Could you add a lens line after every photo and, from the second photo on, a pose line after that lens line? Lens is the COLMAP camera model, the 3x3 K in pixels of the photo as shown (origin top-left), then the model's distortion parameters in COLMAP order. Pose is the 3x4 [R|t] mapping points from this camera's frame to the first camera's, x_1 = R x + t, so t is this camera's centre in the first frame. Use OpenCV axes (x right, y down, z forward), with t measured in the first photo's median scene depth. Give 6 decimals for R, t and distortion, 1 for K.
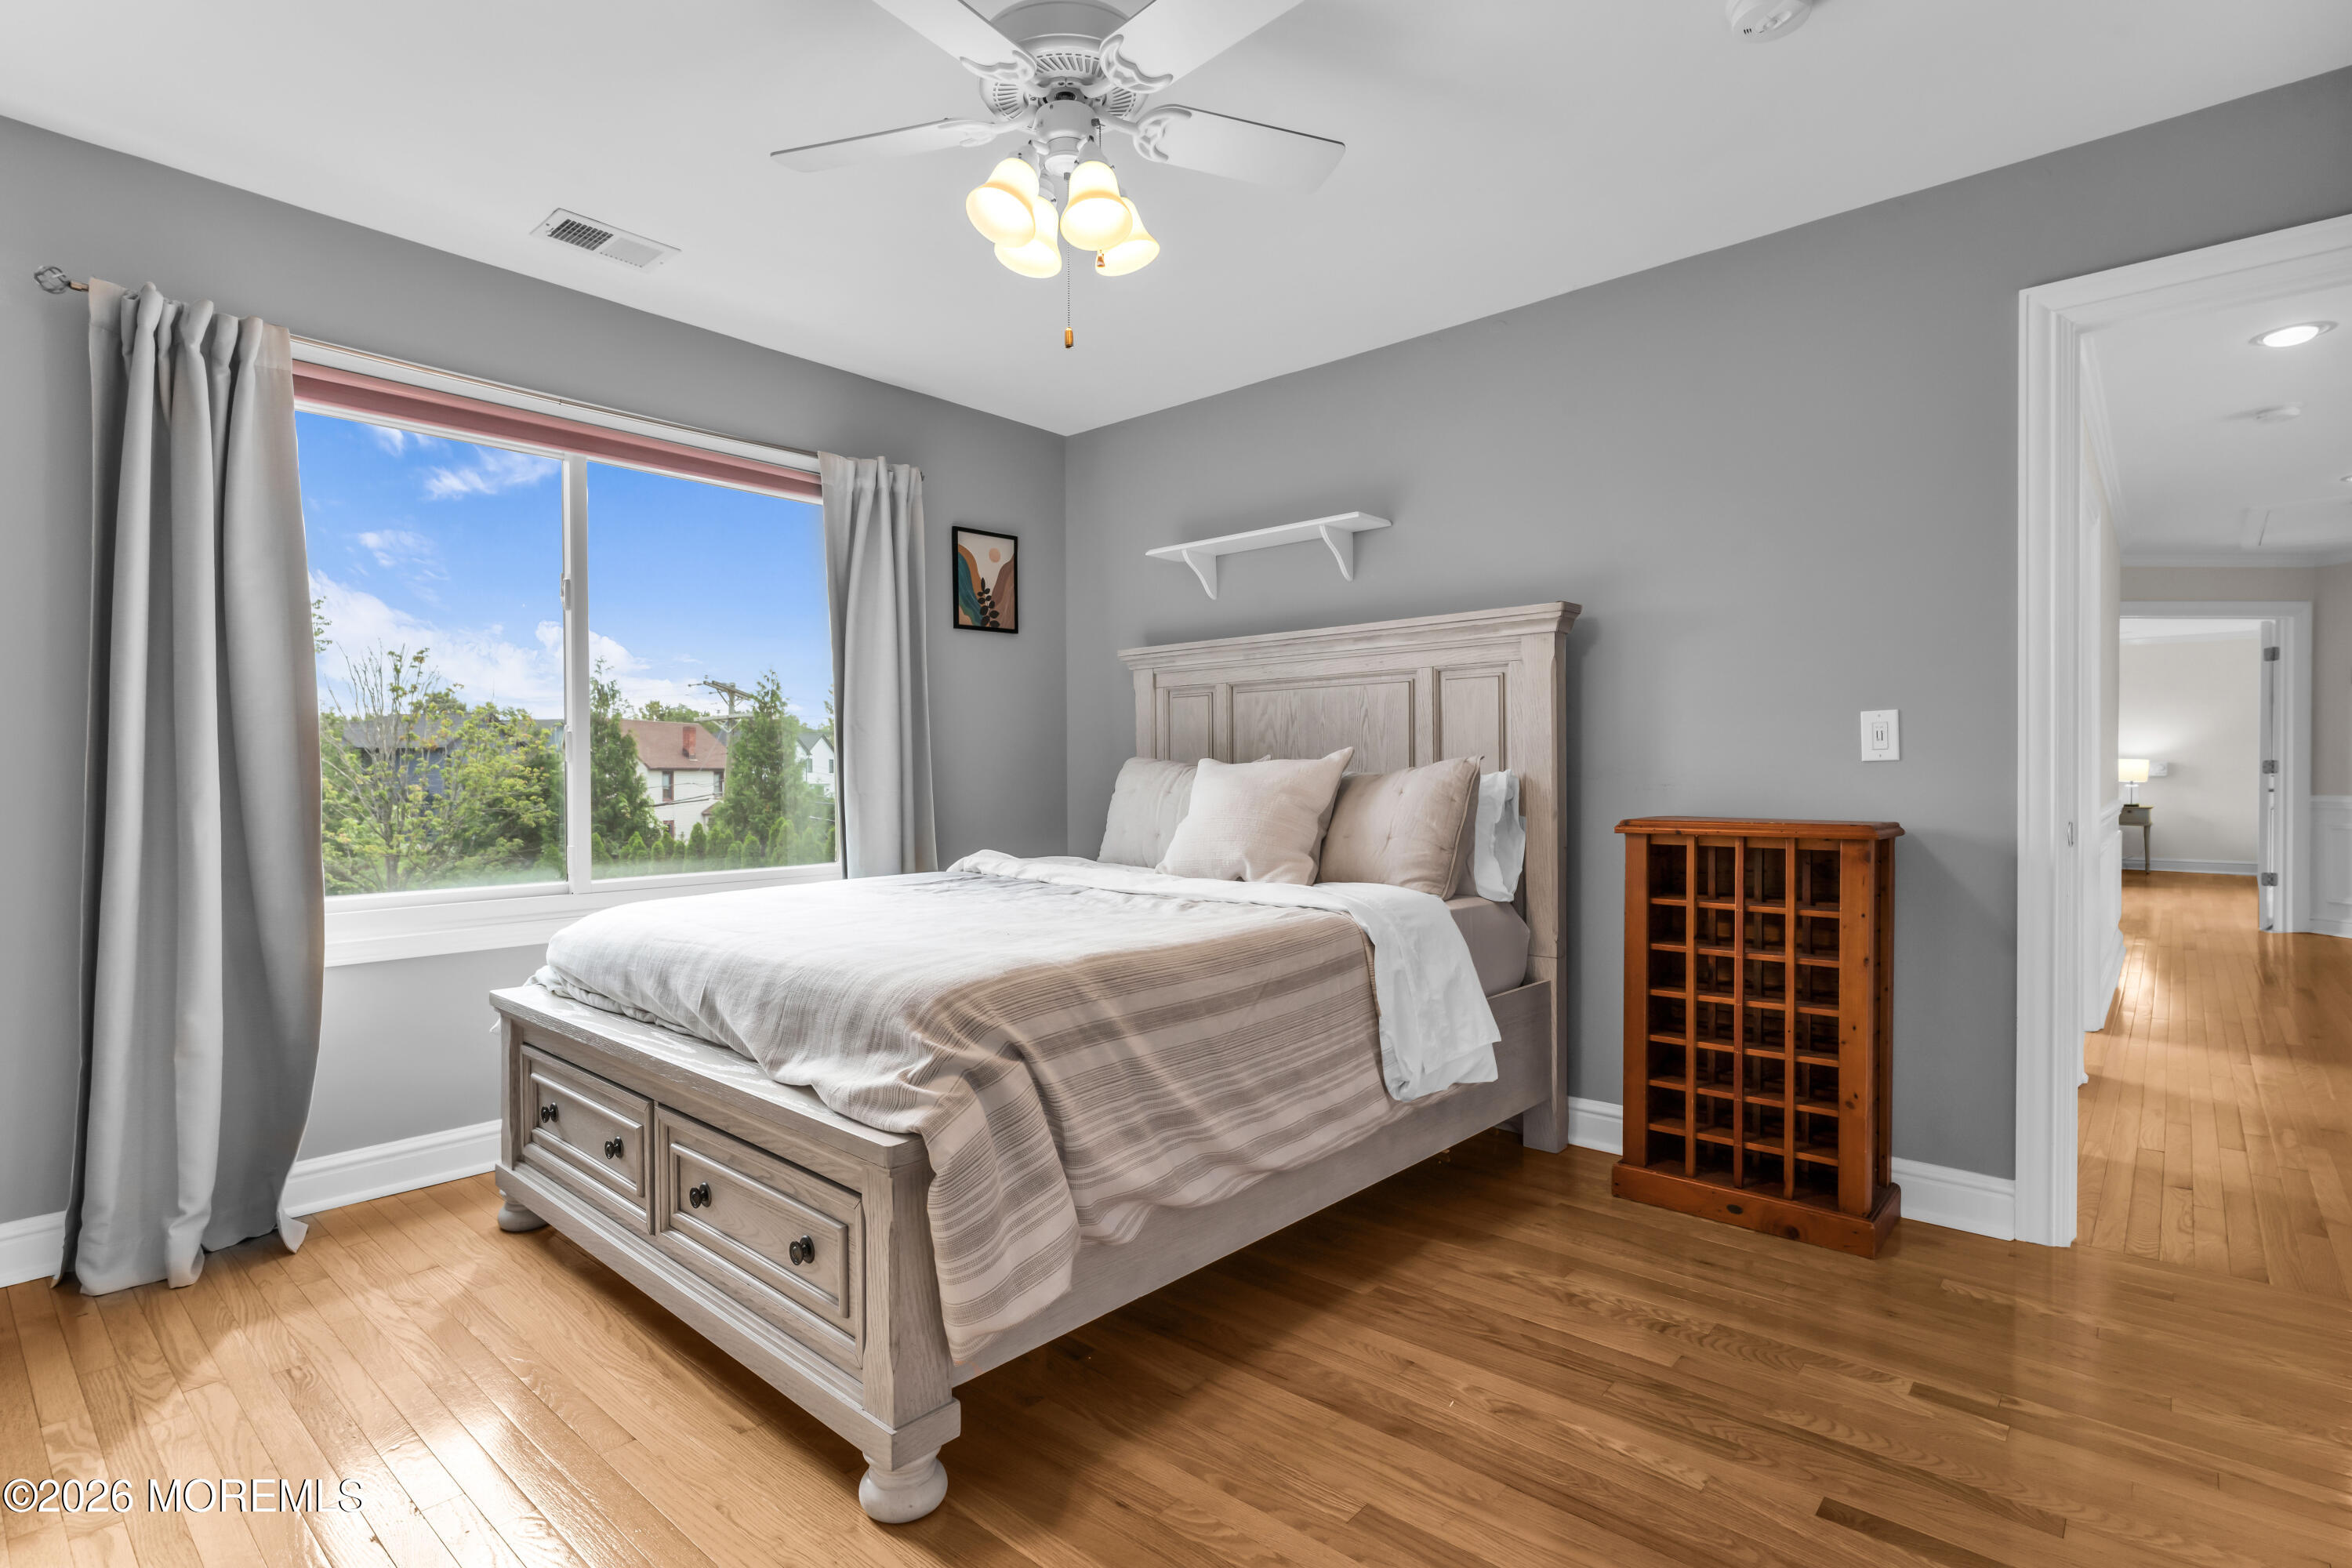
lens RADIAL K [[1117.2, 0, 1162.3], [0, 1117.2, 783.5], [0, 0, 1]] dist [-0.002051, -0.000223]
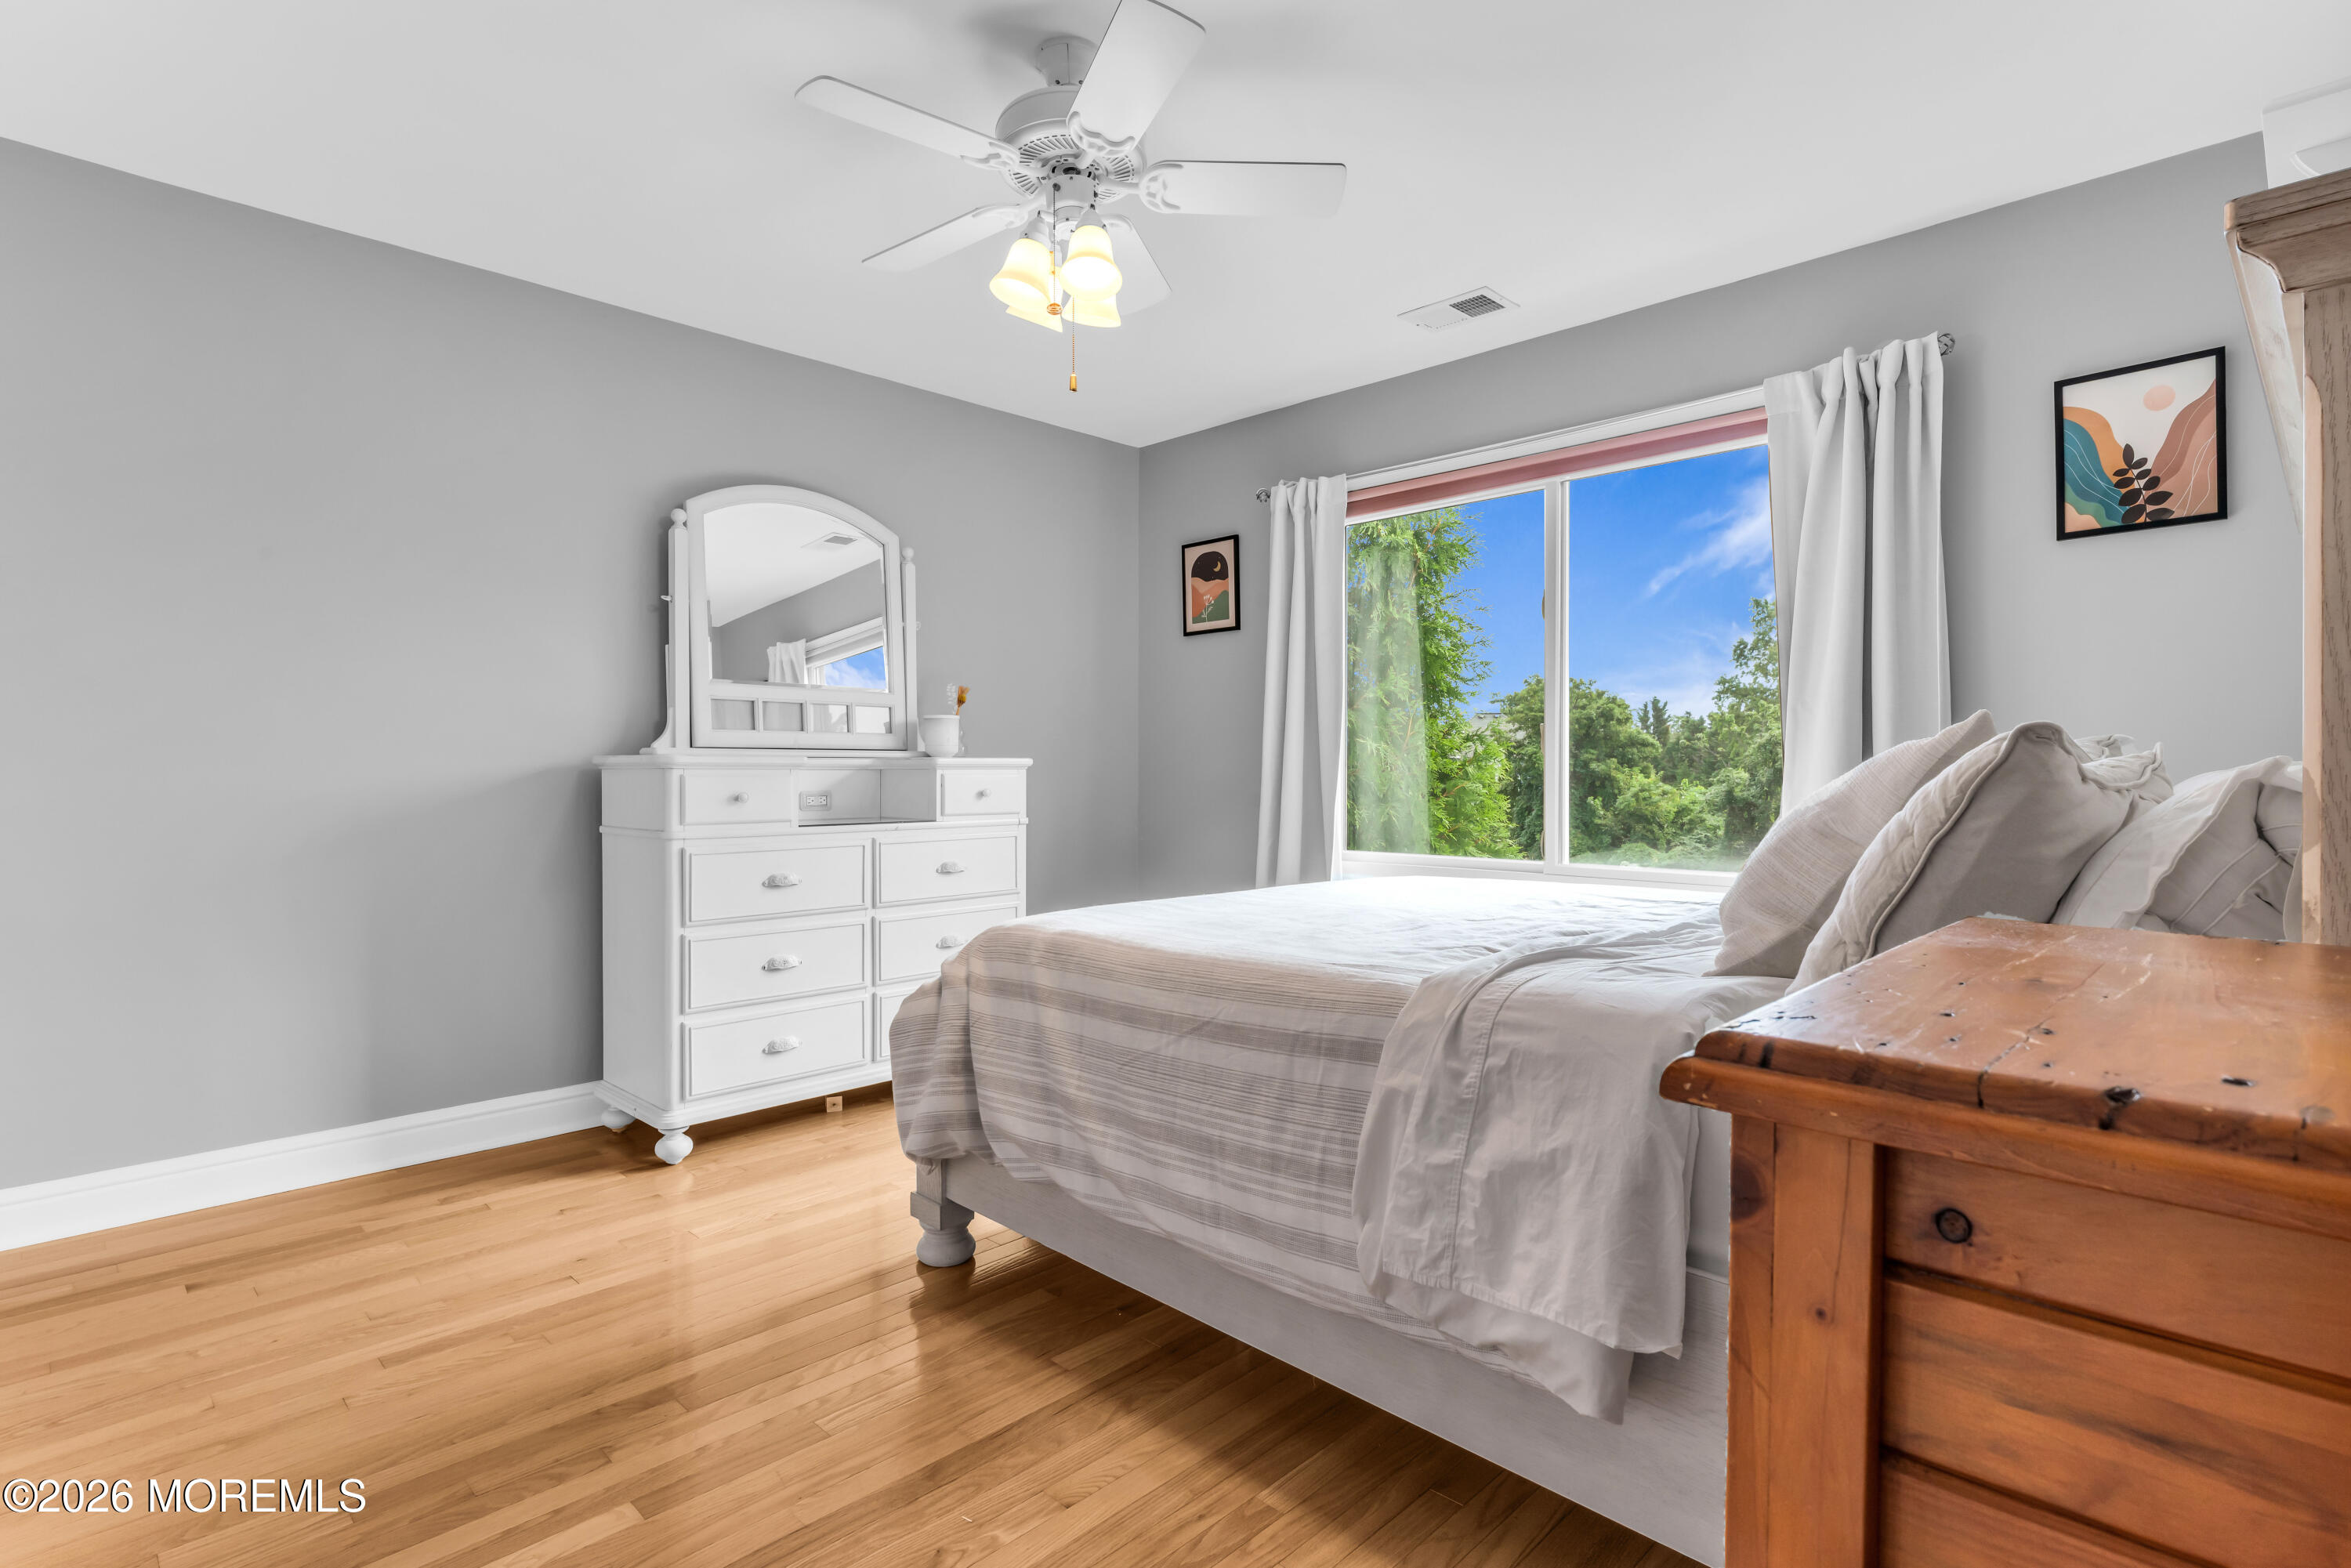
lens RADIAL K [[1116.6, 0, 1160.2], [0, 1116.6, 776.7], [0, 0, 1]] dist [-0.002051, -0.000223]
pose [[-0.032313, 0.011330, -0.999414, 0.855597], [-0.007201, 0.999907, 0.011569, -0.012302], [0.999452, 0.007571, -0.032229, 0.915176]]
